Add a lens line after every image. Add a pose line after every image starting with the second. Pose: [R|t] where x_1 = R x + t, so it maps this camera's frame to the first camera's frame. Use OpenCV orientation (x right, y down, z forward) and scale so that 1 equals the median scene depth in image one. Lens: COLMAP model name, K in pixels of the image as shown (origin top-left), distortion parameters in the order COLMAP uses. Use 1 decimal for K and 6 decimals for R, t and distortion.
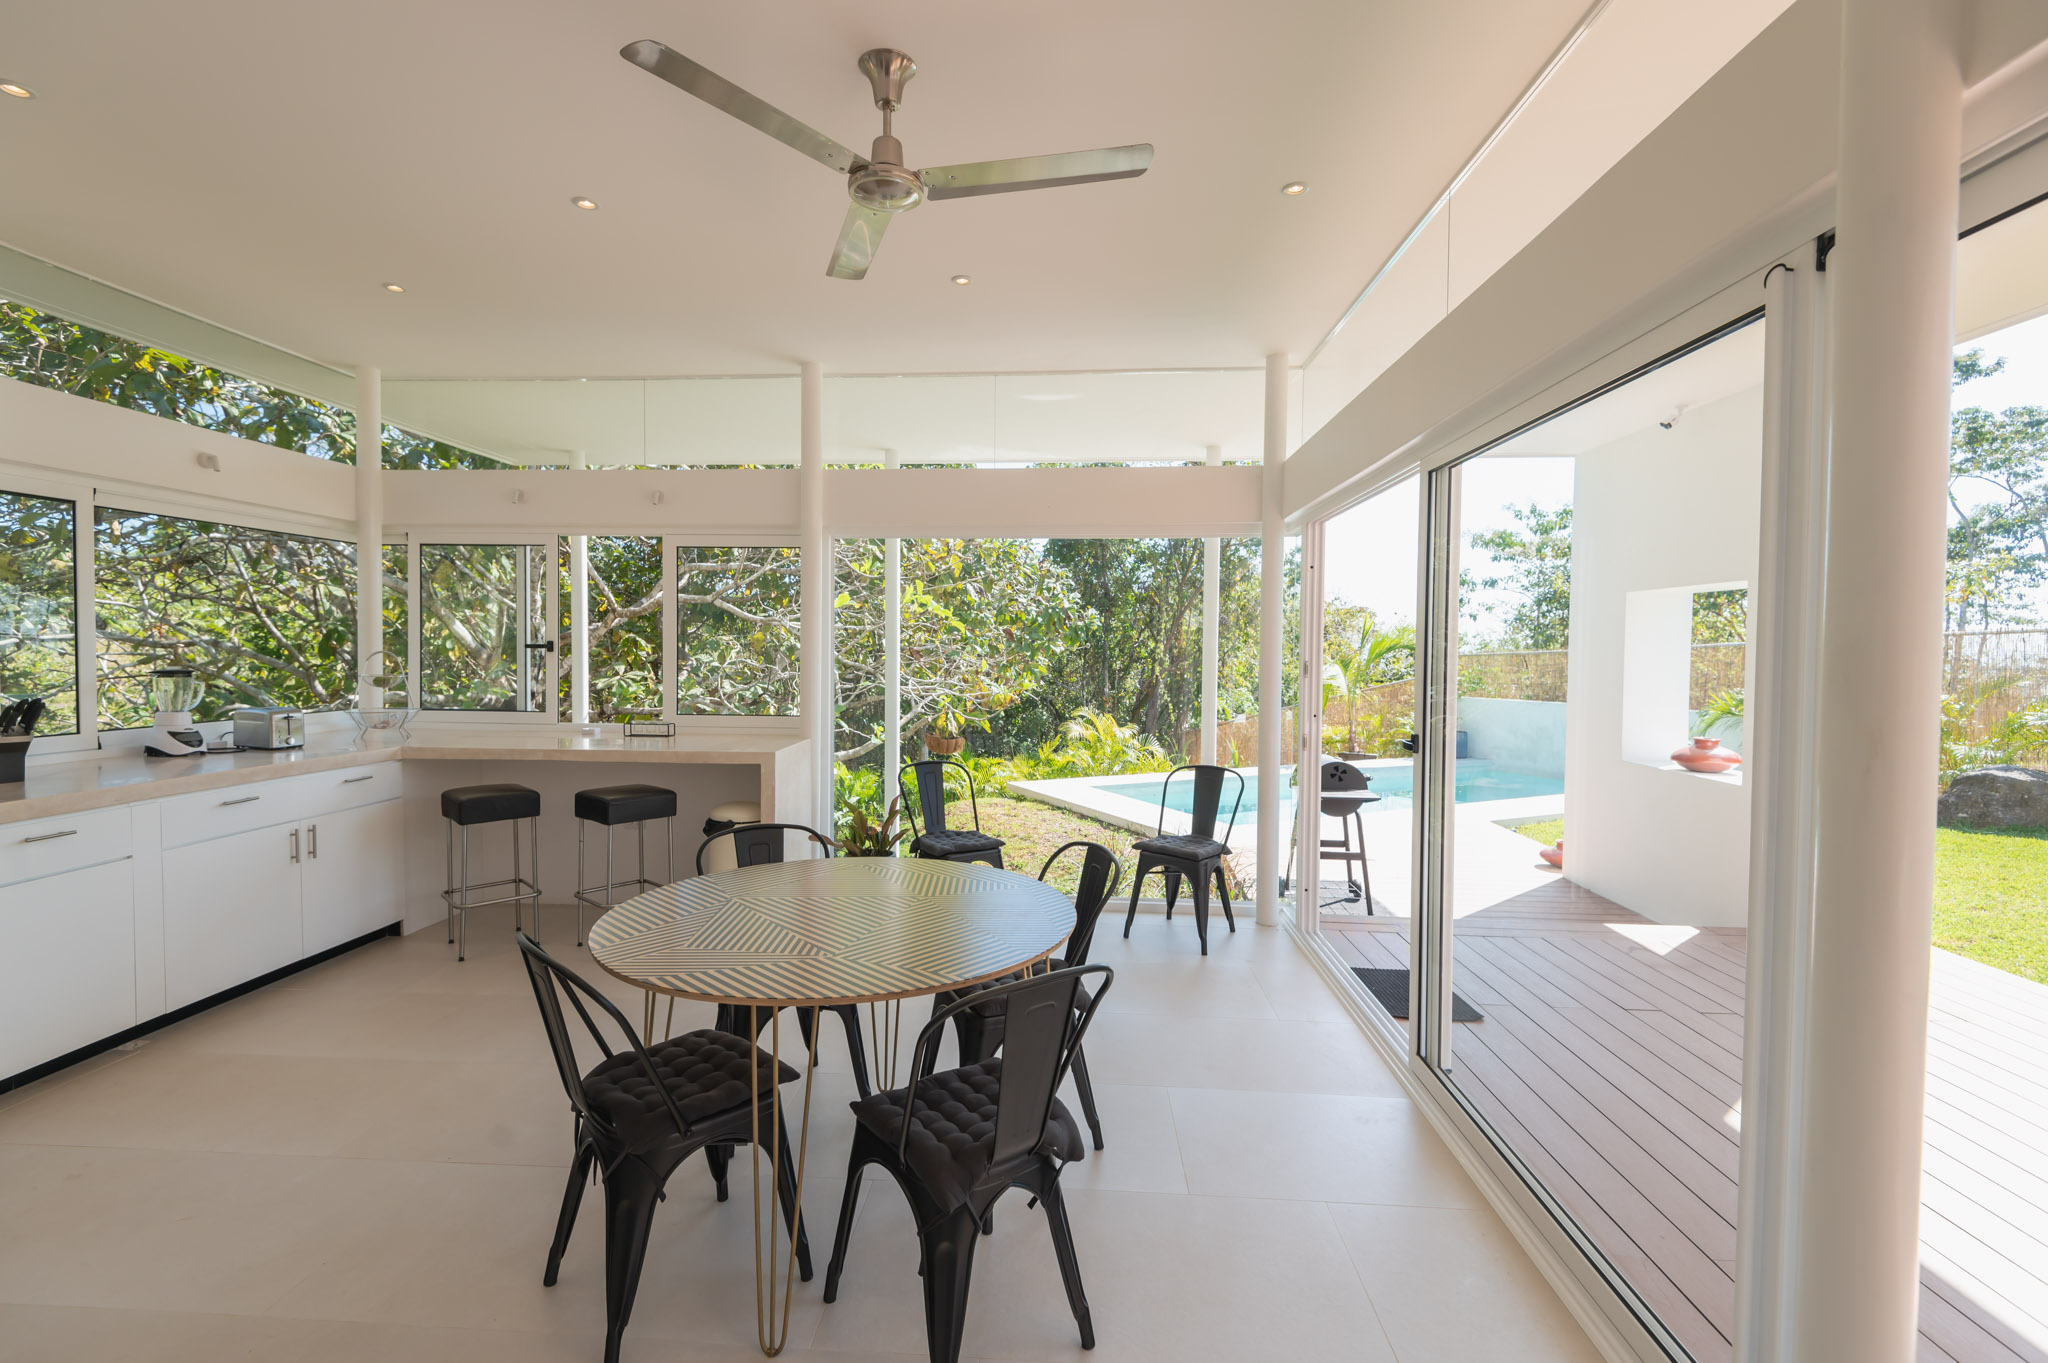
lens RADIAL K [[920.4, 0, 1017.9], [0, 920.4, 677.0], [0, 0, 1]] dist [0.030119, -0.015071]
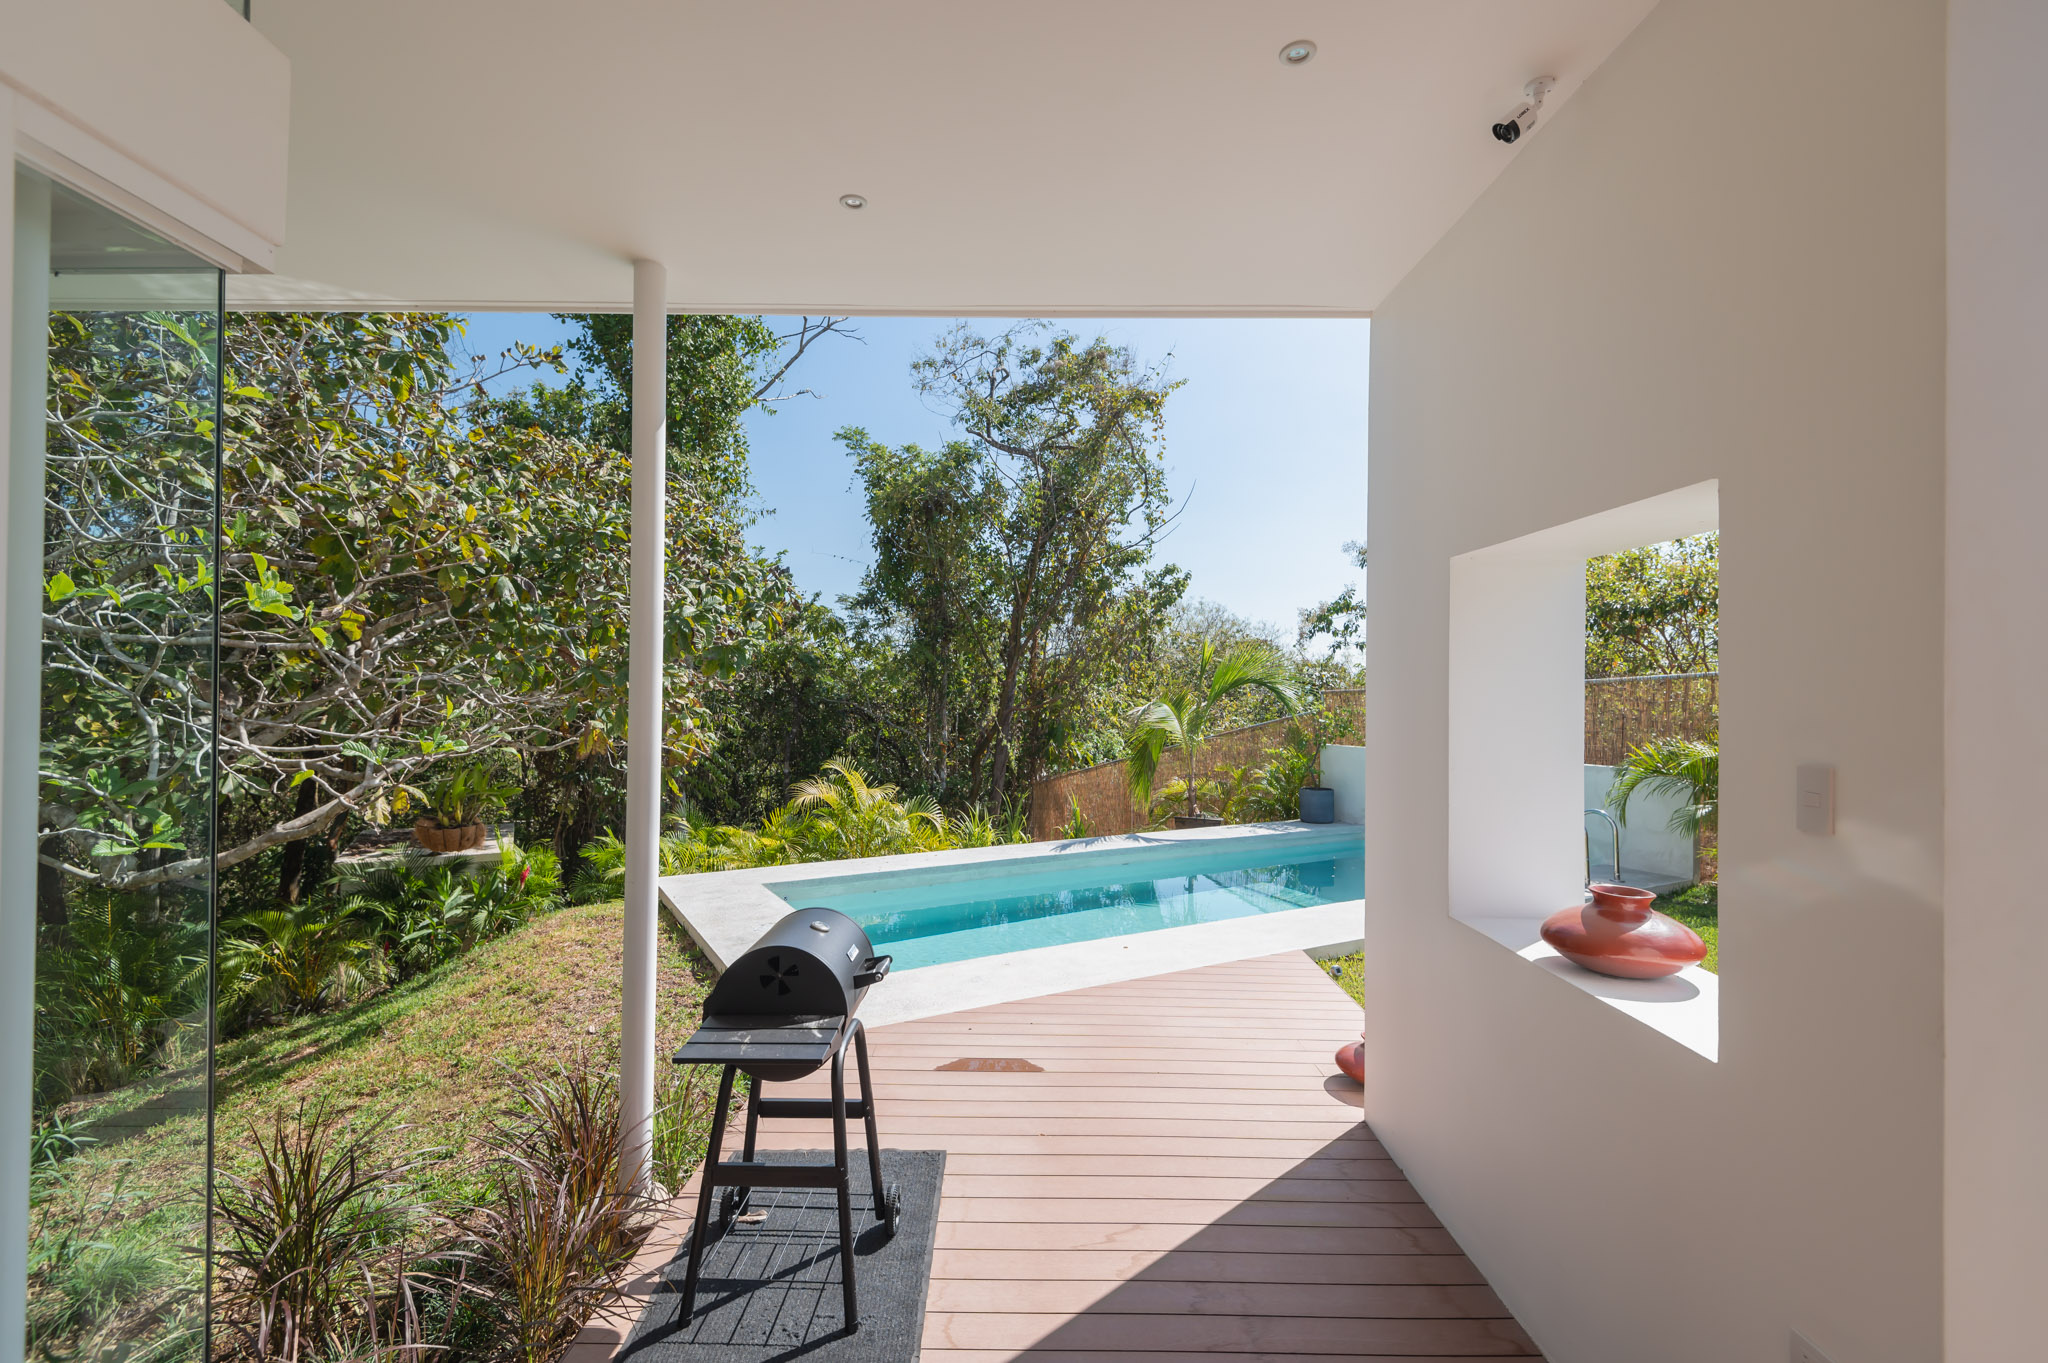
lens RADIAL K [[919.7, 0, 1019.7], [0, 919.7, 670.1], [0, 0, 1]] dist [0.029831, -0.015230]
pose [[0.998269, 0.001344, 0.058803, 0.230012], [0.001667, 0.998691, -0.051123, -0.002794], [-0.058795, 0.051132, 0.996960, 0.308472]]
